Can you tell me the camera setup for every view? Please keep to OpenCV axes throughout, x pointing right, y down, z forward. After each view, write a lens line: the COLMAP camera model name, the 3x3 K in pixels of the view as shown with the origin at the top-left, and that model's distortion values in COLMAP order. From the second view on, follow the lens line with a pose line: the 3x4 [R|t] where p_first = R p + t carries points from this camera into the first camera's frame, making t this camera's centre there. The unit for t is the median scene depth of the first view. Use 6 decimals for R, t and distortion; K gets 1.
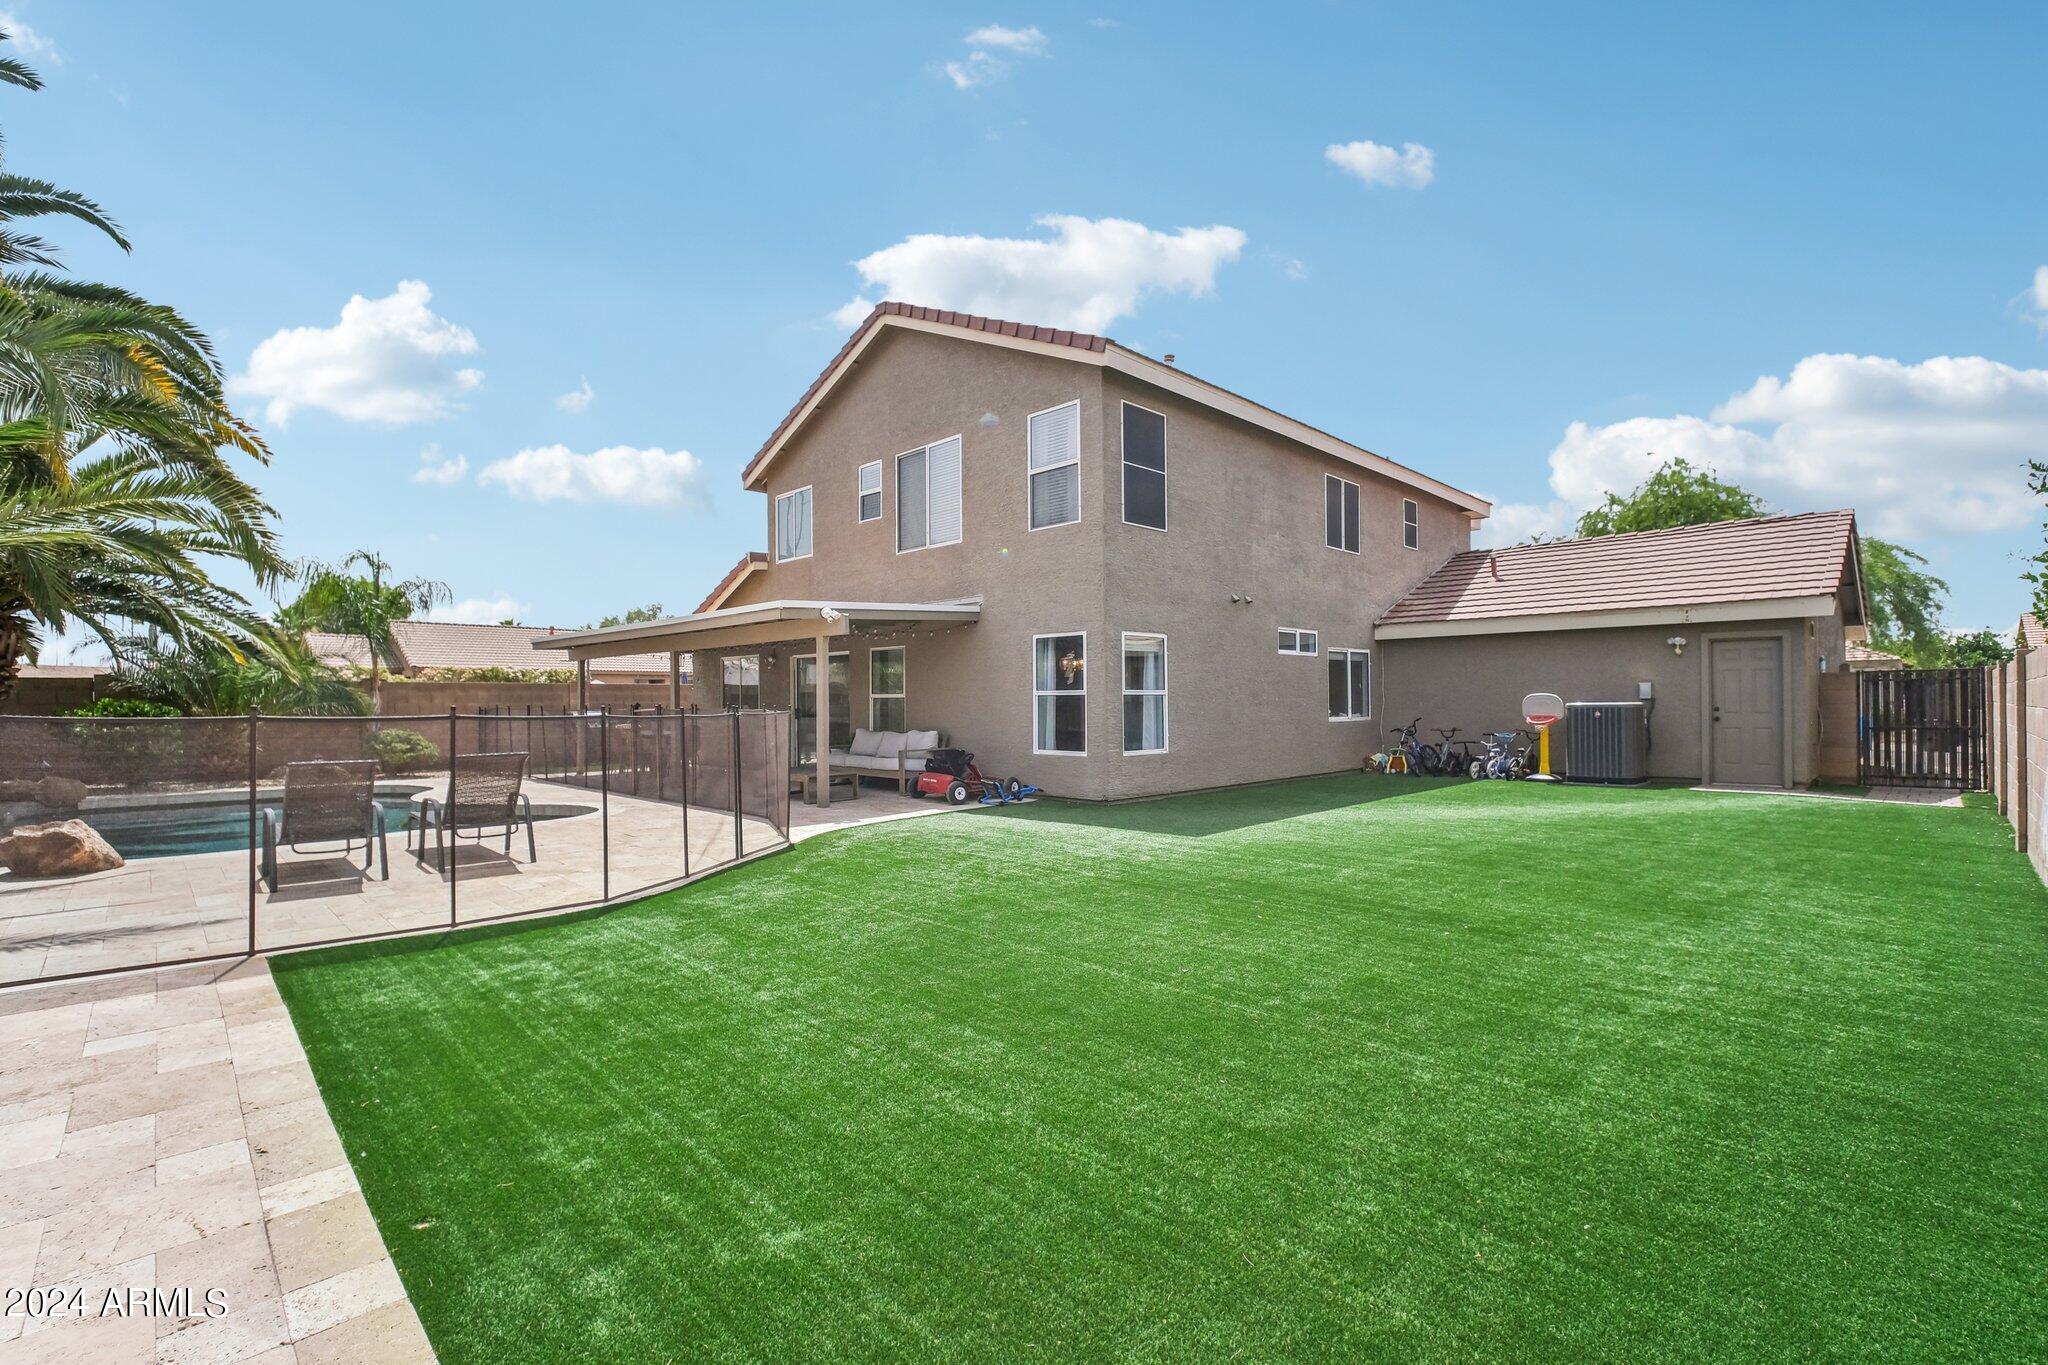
lens RADIAL K [[927.4, 0, 1005.3], [0, 927.4, 693.4], [0, 0, 1]] dist [-0.010460, 0.007971]
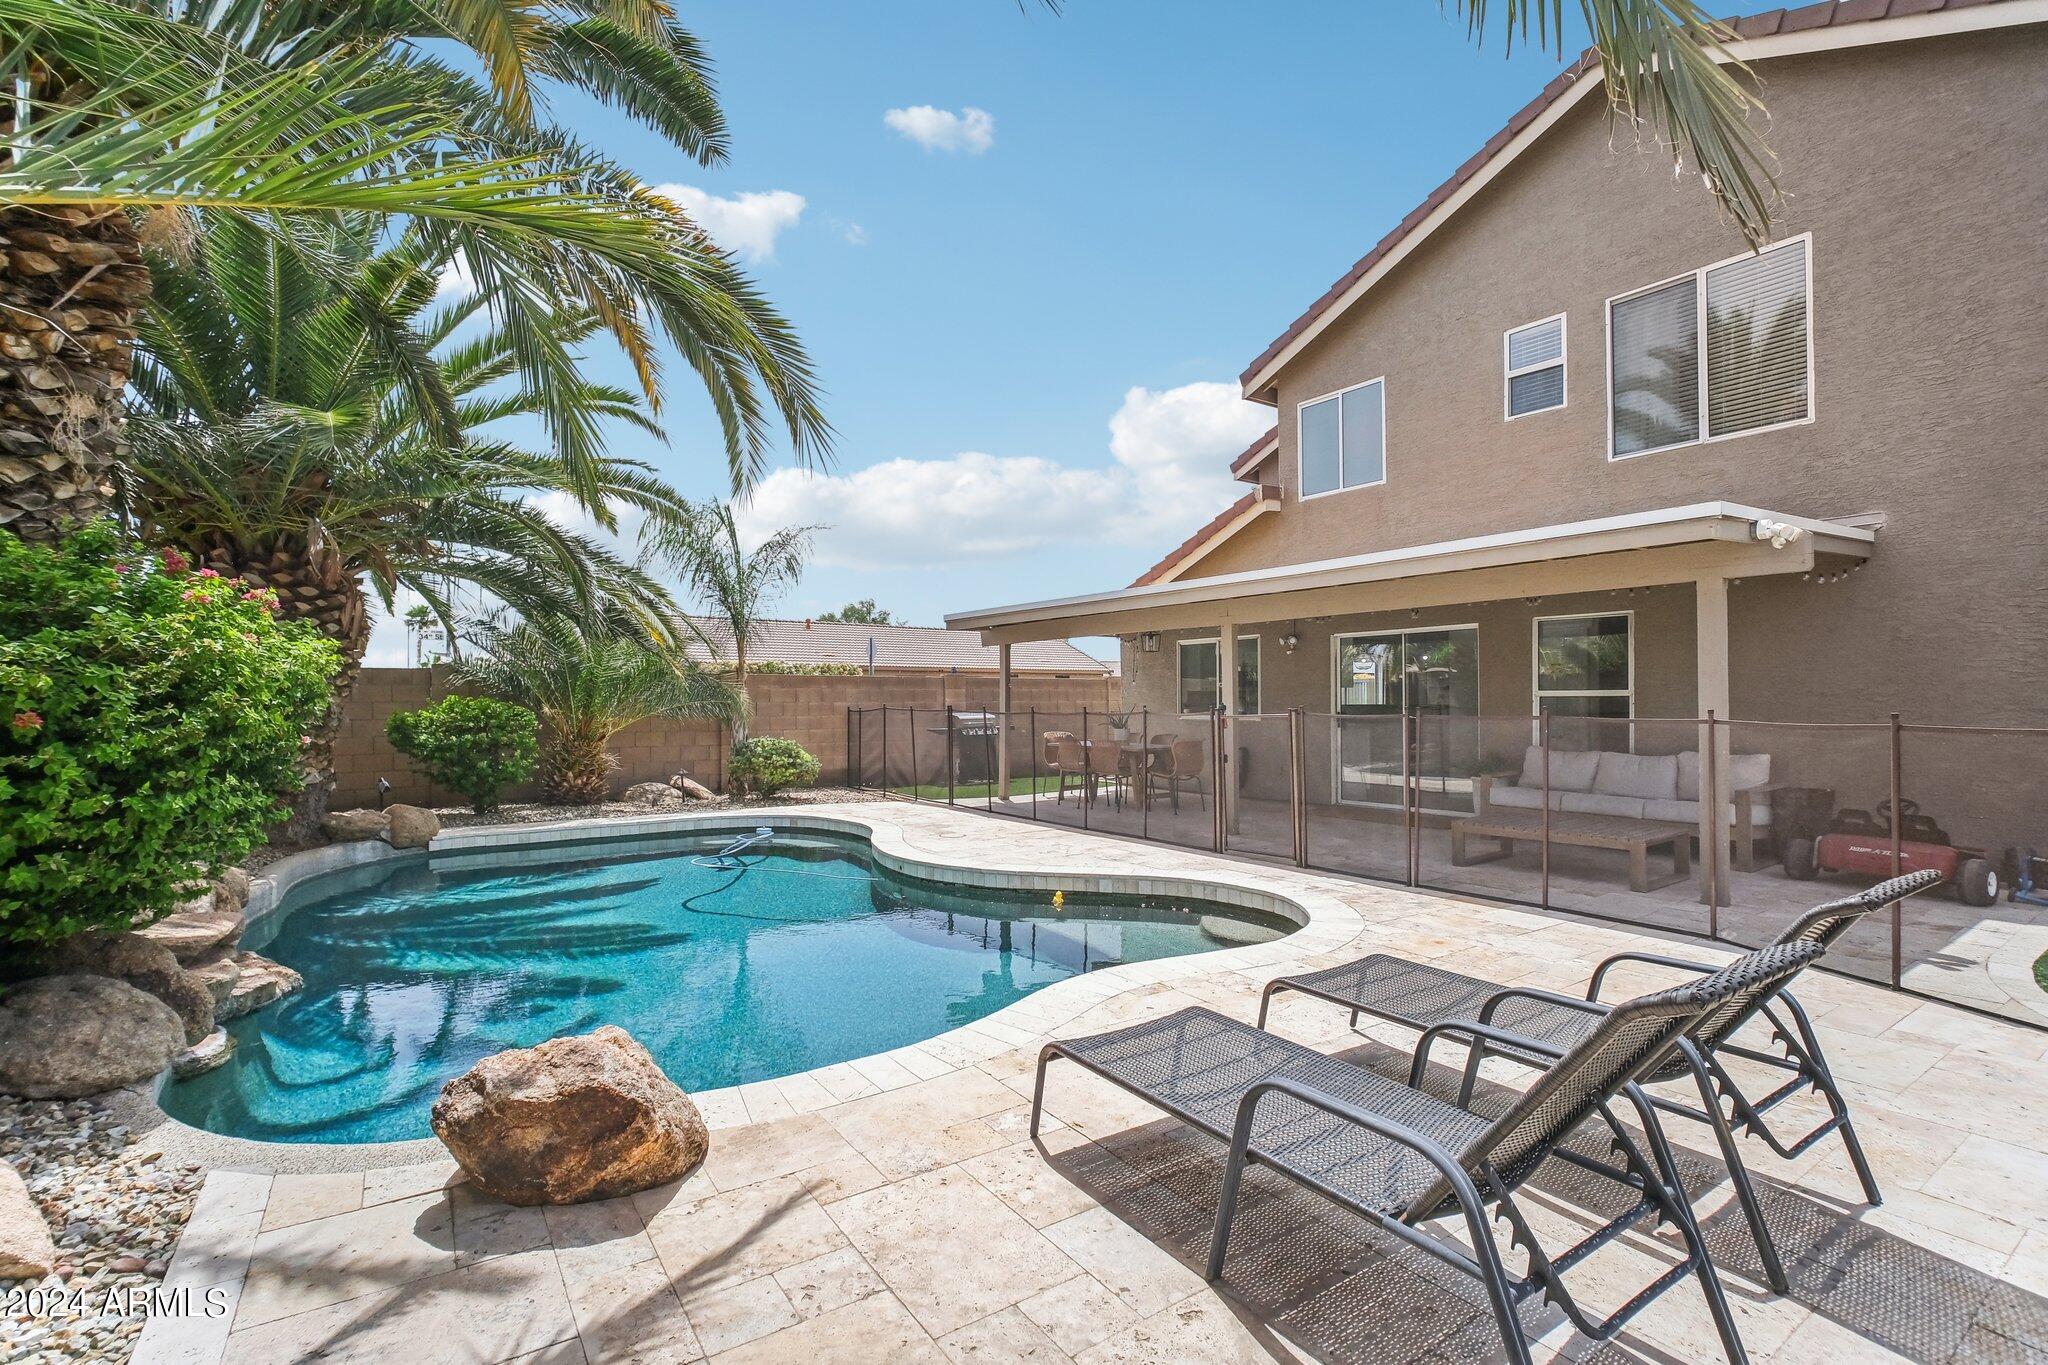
lens RADIAL K [[927.4, 0, 1015.6], [0, 927.4, 674.2], [0, 0, 1]] dist [-0.010460, 0.007971]
pose [[0.987247, -0.002294, -0.159181, -0.387519], [-0.000717, 0.999822, -0.018859, 0.002037], [0.159196, 0.018732, 0.987069, 0.321938]]
